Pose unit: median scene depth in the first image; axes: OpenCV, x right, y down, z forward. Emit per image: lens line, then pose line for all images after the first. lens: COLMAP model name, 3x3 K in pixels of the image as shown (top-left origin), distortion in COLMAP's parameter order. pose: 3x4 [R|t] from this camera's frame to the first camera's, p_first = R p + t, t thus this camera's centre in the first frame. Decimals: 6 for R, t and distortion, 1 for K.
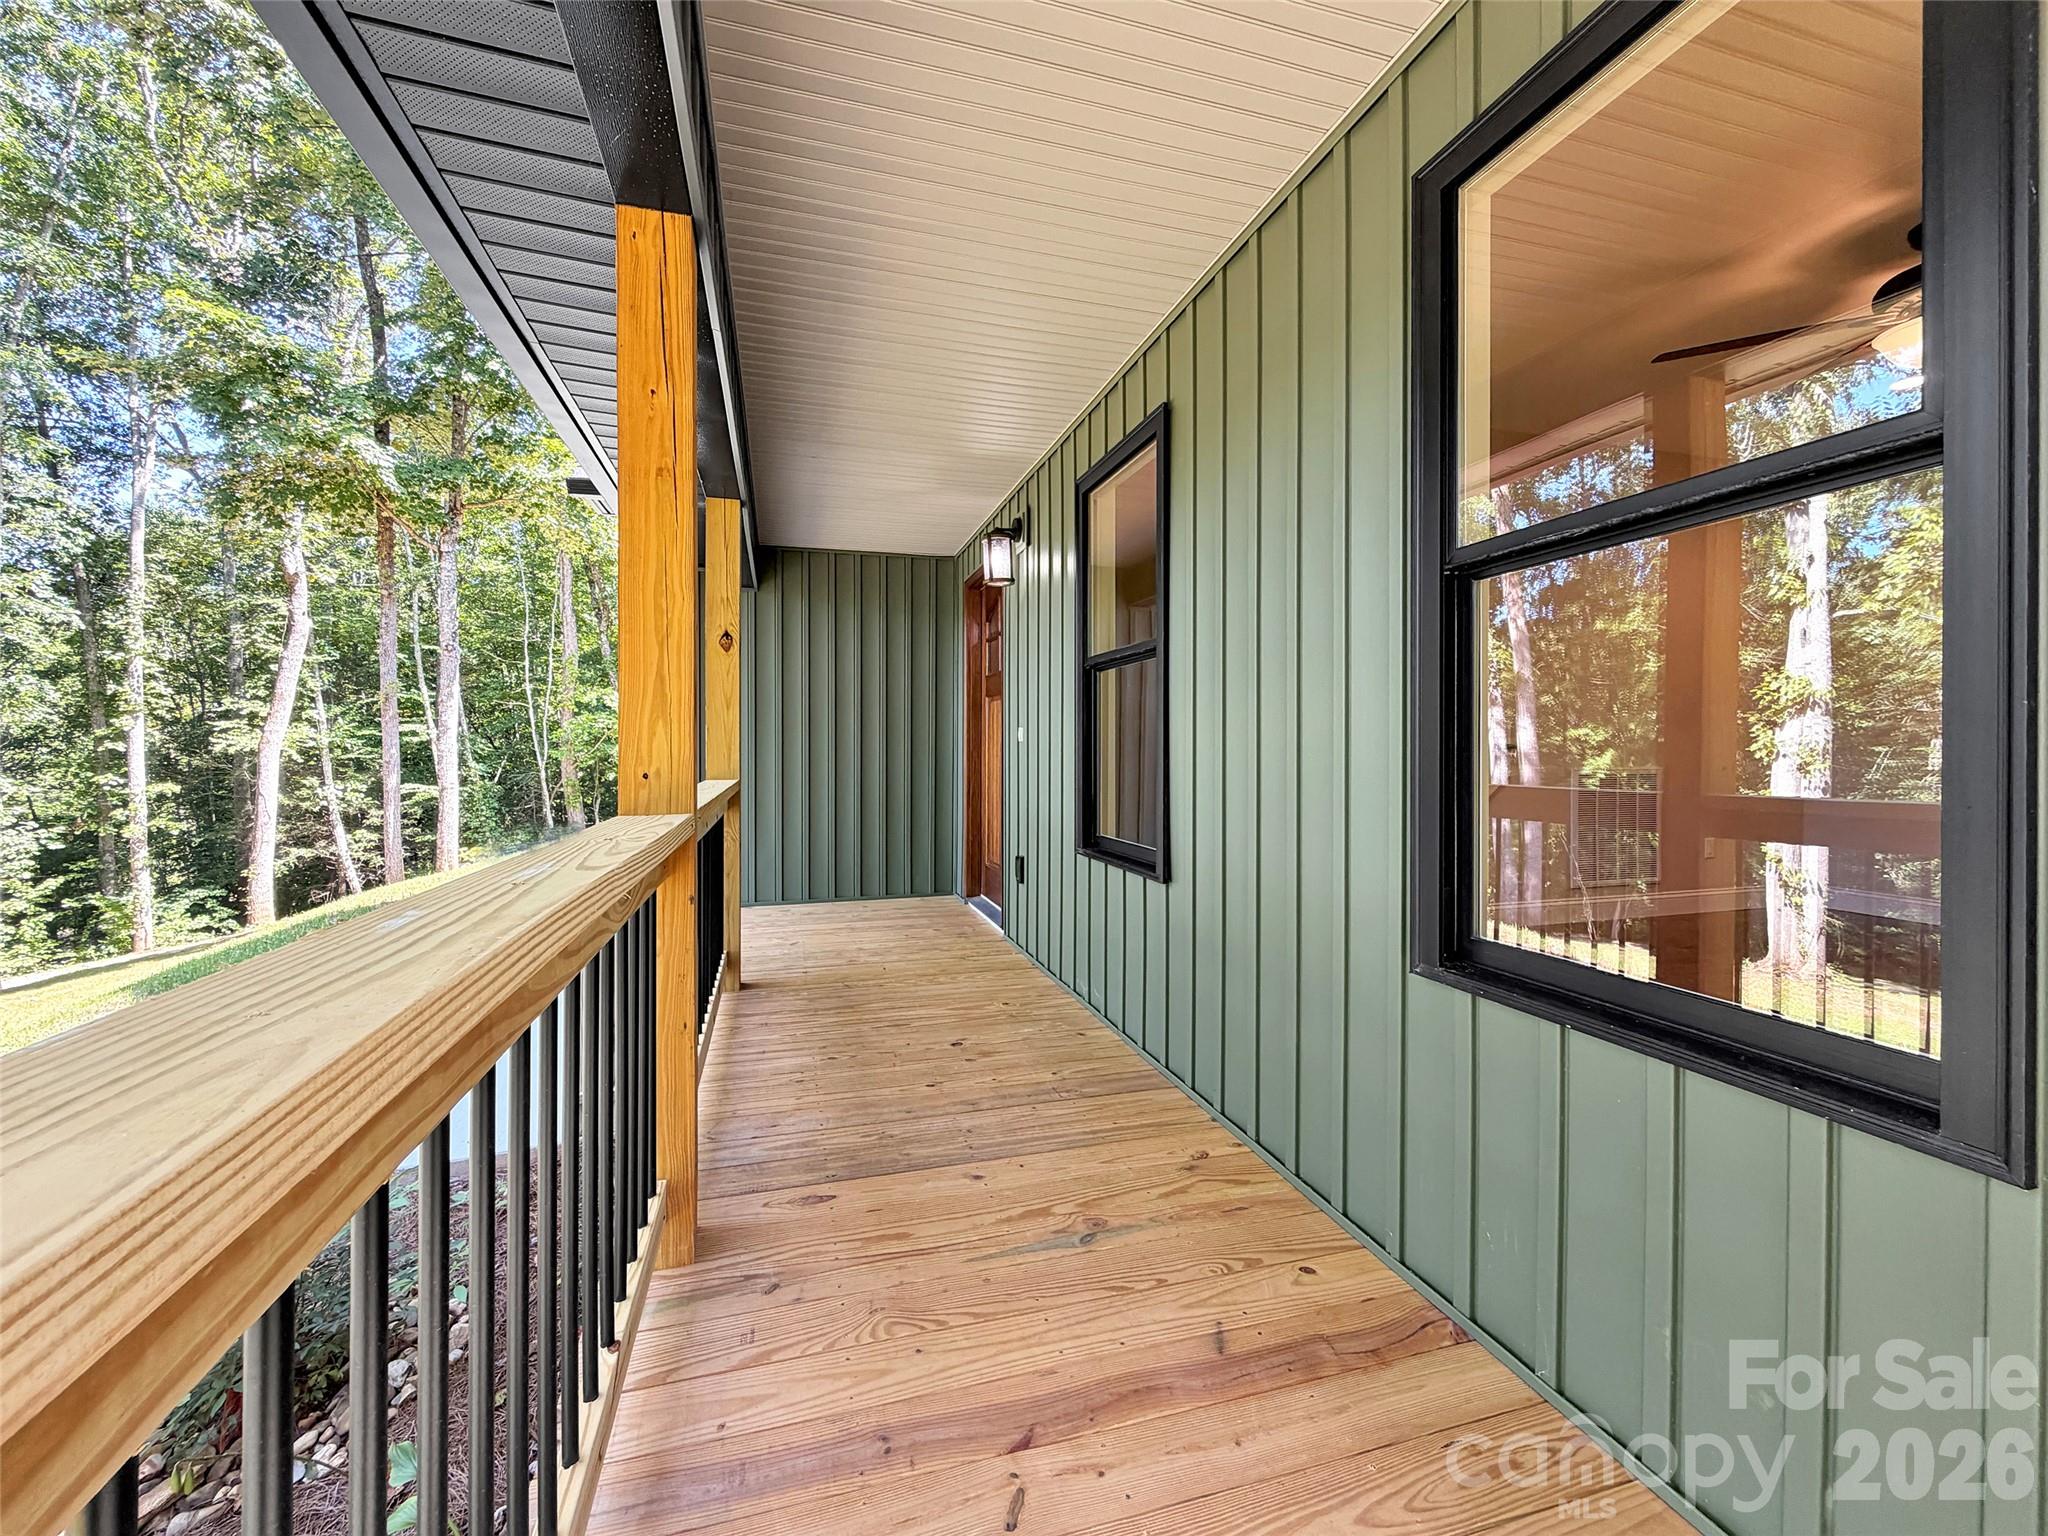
lens RADIAL K [[830.2, 0, 1024.9], [0, 830.2, 758.0], [0, 0, 1]] dist [0.001462, -0.000171]
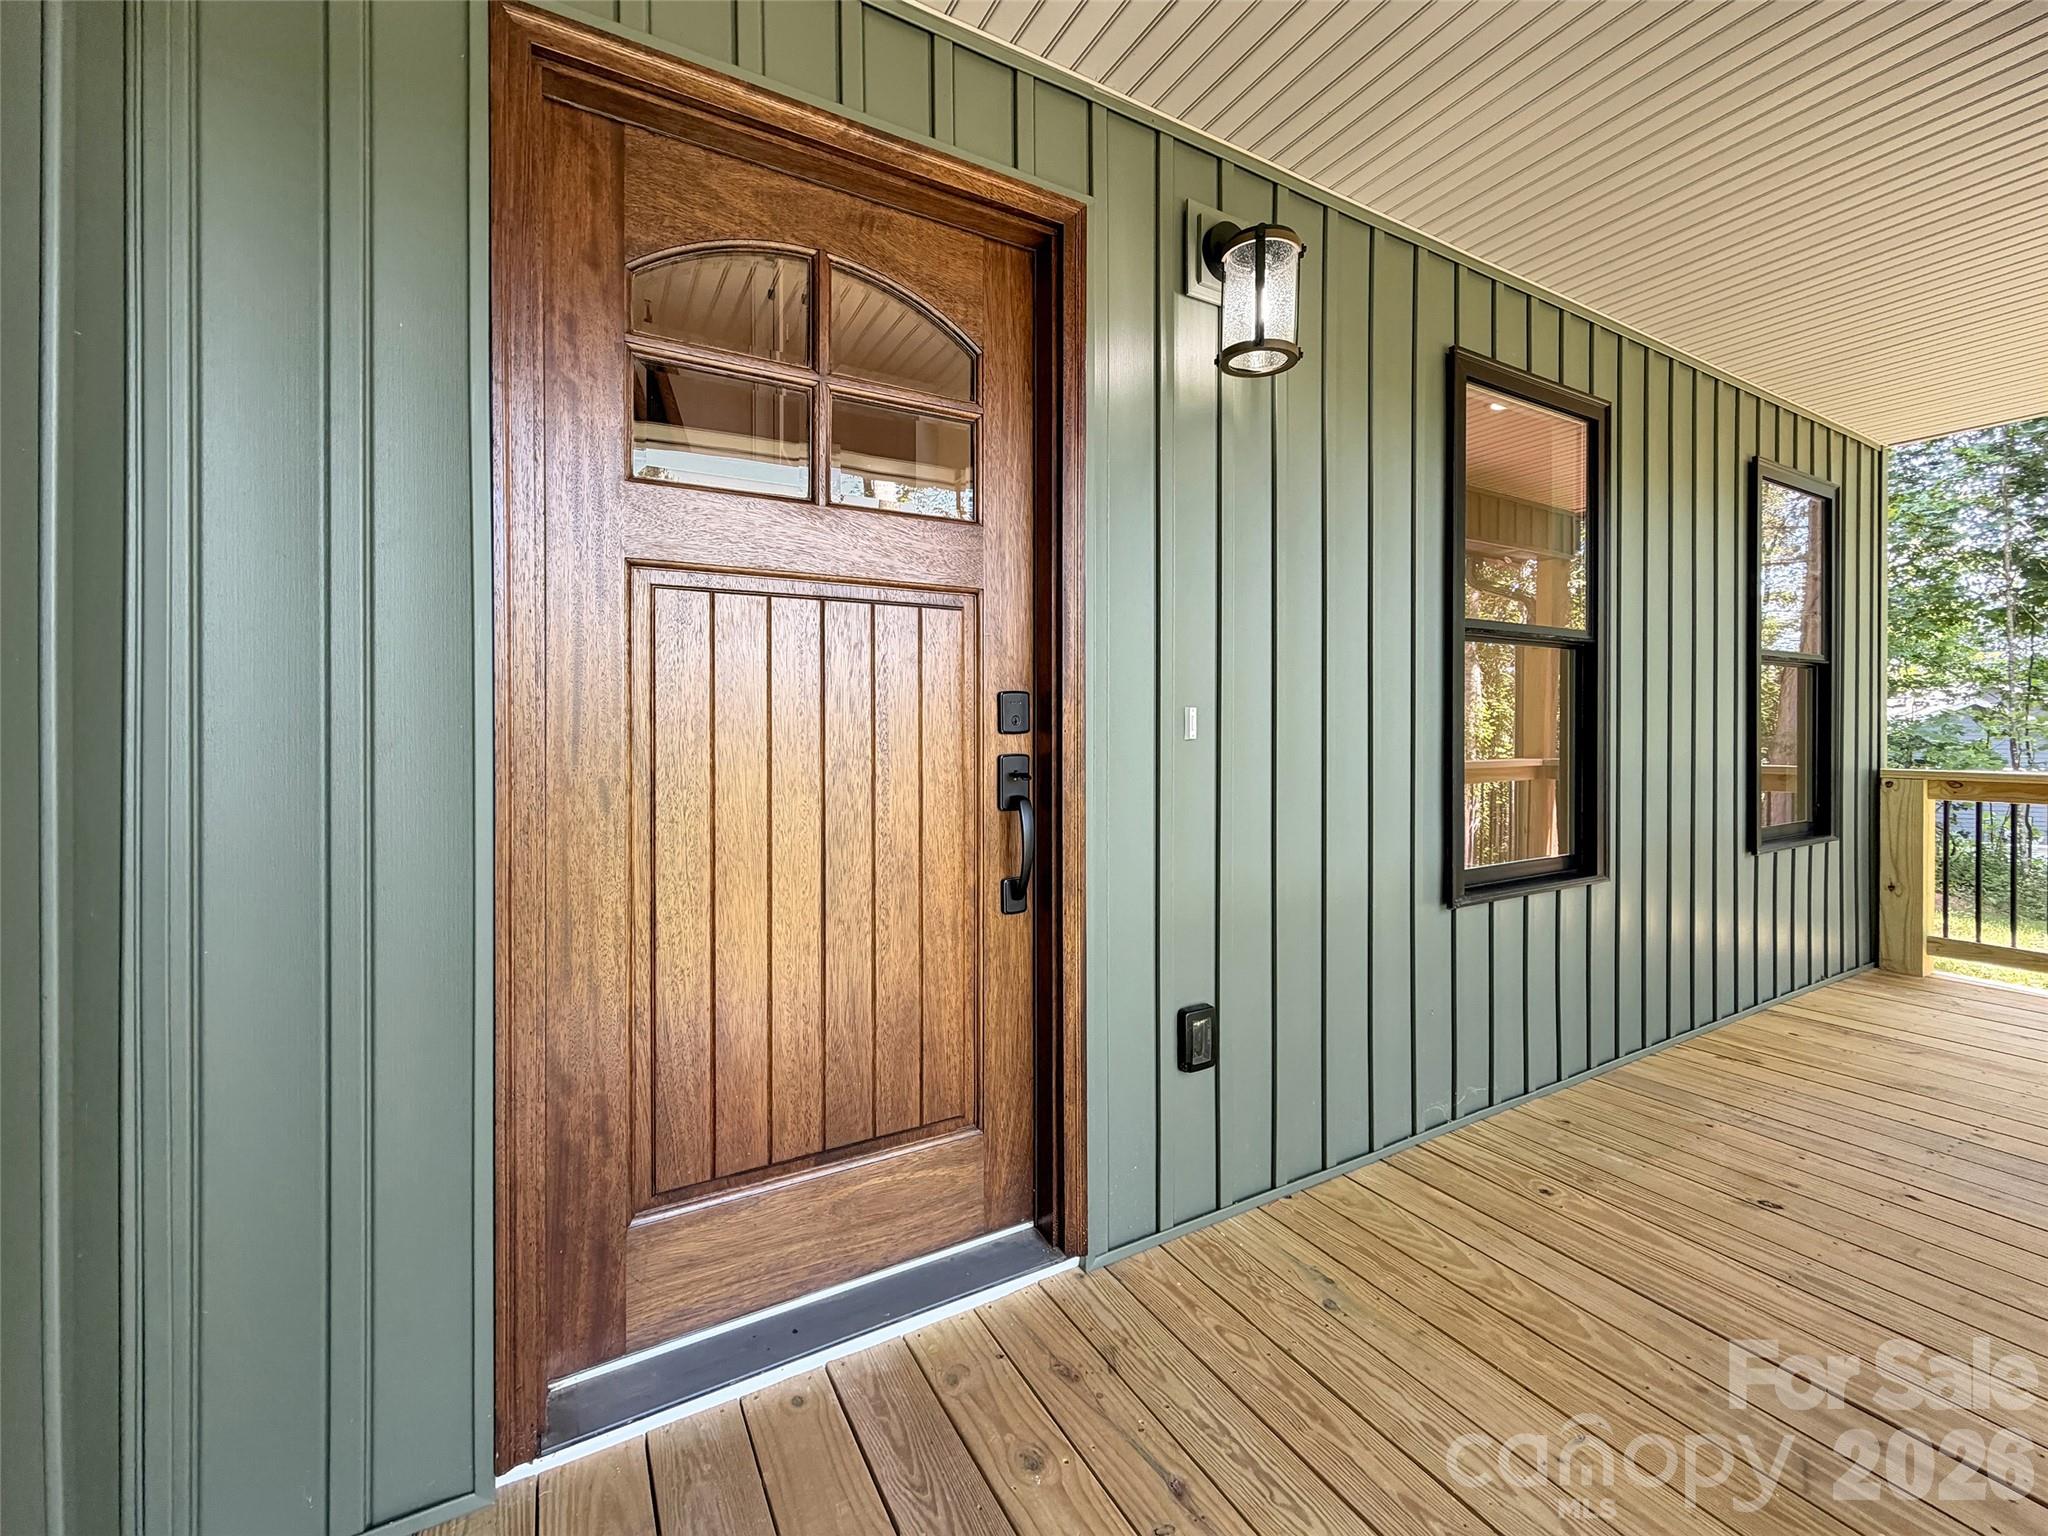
lens RADIAL K [[830.2, 0, 1023.4], [0, 830.2, 727.5], [0, 0, 1]] dist [0.001462, -0.000171]
pose [[-0.228866, -0.004084, 0.973449, -0.674360], [0.004925, 0.999974, 0.005354, -0.044979], [-0.973445, 0.006020, -0.228840, 1.990422]]
